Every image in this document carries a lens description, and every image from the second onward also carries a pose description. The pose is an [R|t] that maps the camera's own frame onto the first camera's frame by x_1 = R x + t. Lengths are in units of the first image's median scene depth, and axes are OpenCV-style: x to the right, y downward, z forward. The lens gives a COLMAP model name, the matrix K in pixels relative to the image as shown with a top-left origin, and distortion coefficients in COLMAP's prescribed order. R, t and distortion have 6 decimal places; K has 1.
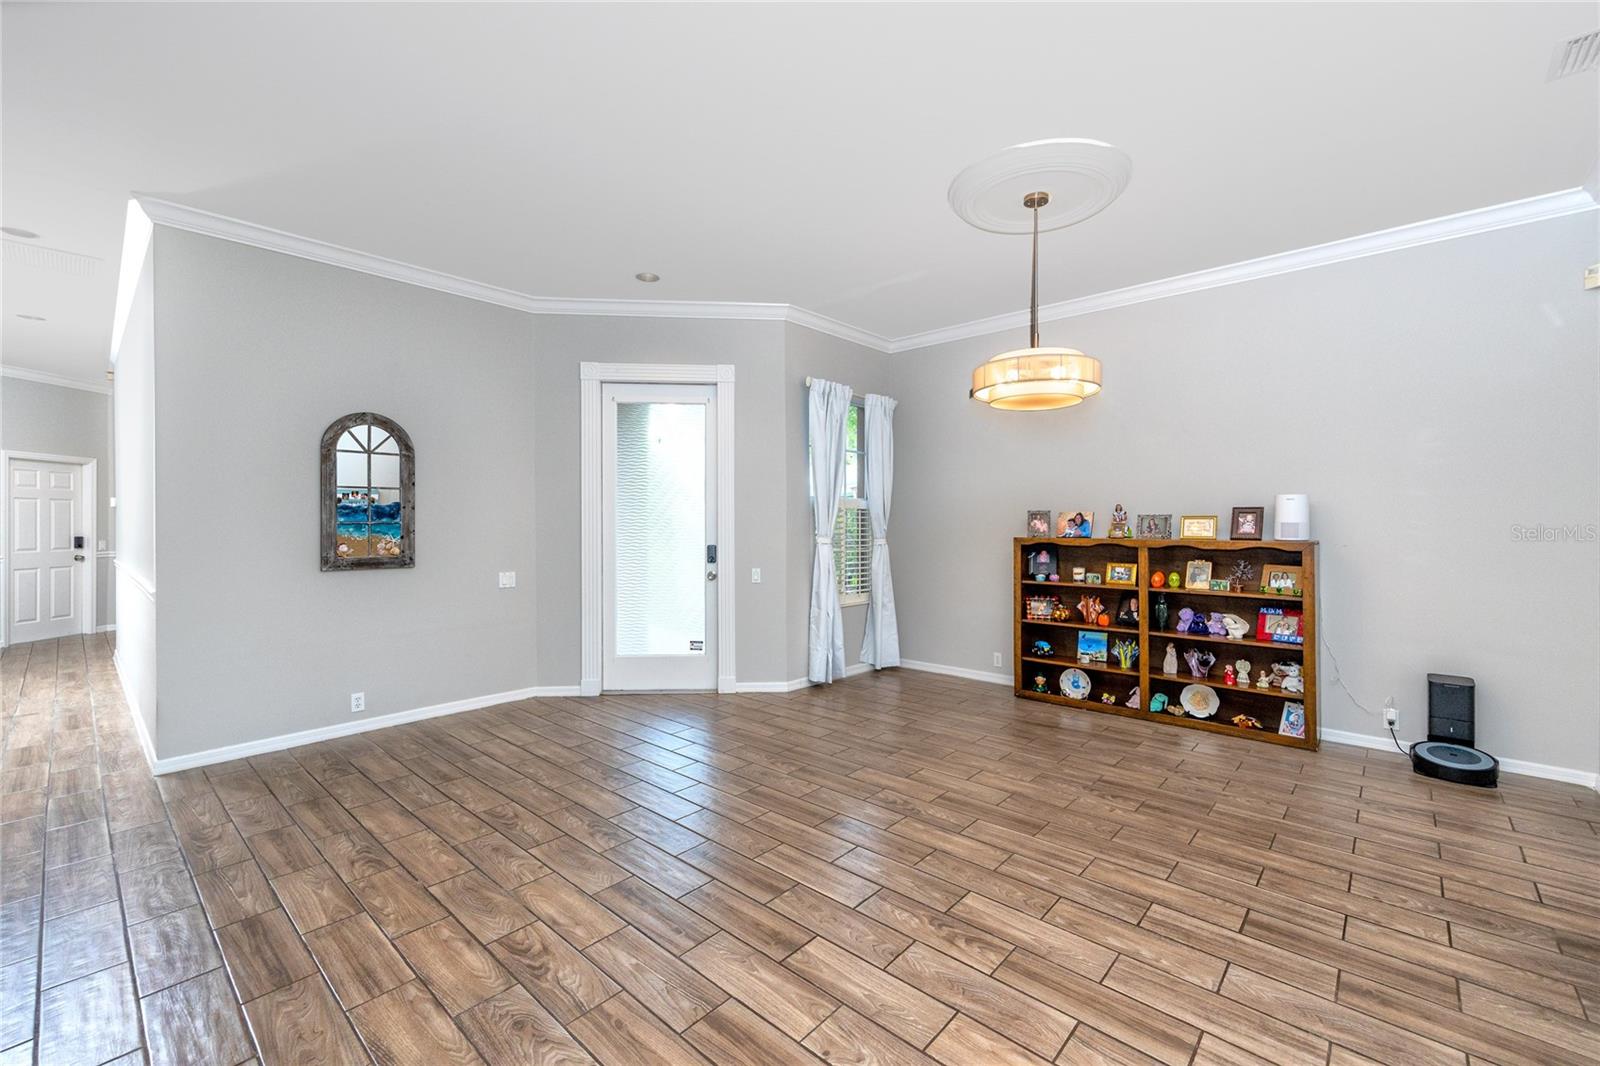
lens RADIAL K [[627.7, 0, 834.5], [0, 627.7, 525.4], [0, 0, 1]] dist [-0.000970, 0.000040]
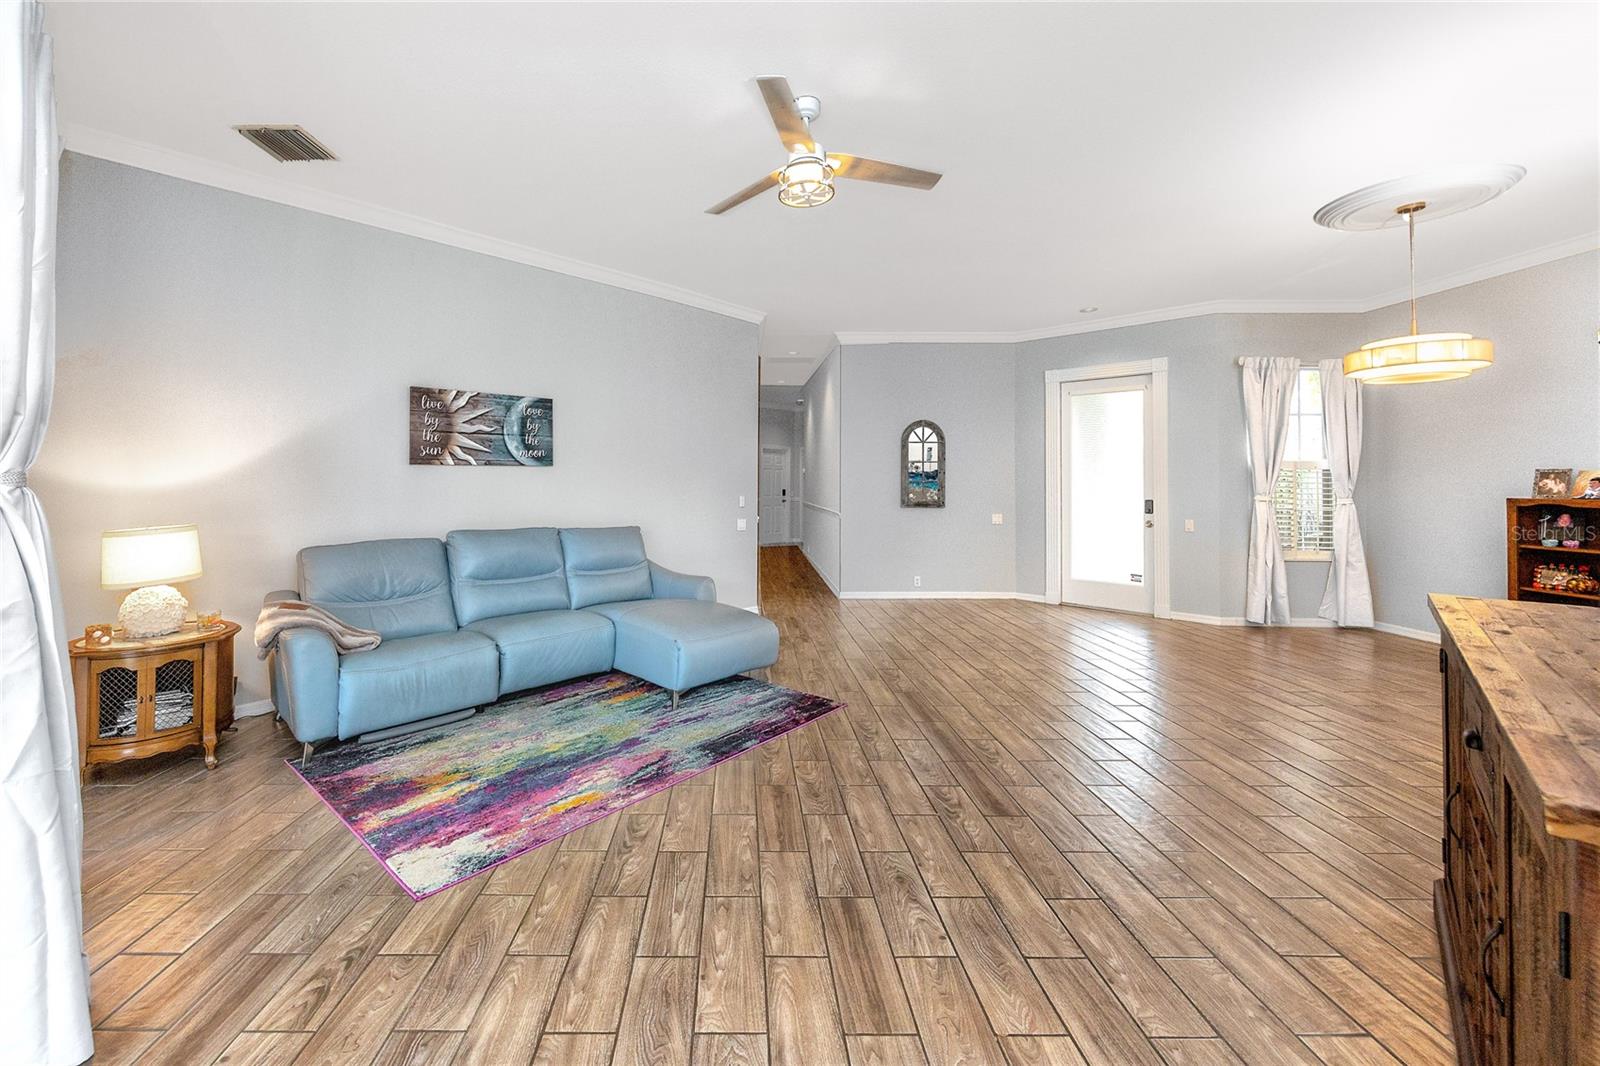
lens RADIAL K [[660.3, 0, 741.1], [0, 660.3, 483.2], [0, 0, 1]] dist [-0.000969, -0.000161]
pose [[0.643518, 0.002575, -0.765426, 0.297833], [-0.006109, 0.999980, -0.001772, 0.005524], [0.765406, 0.005816, 0.643521, -0.495753]]
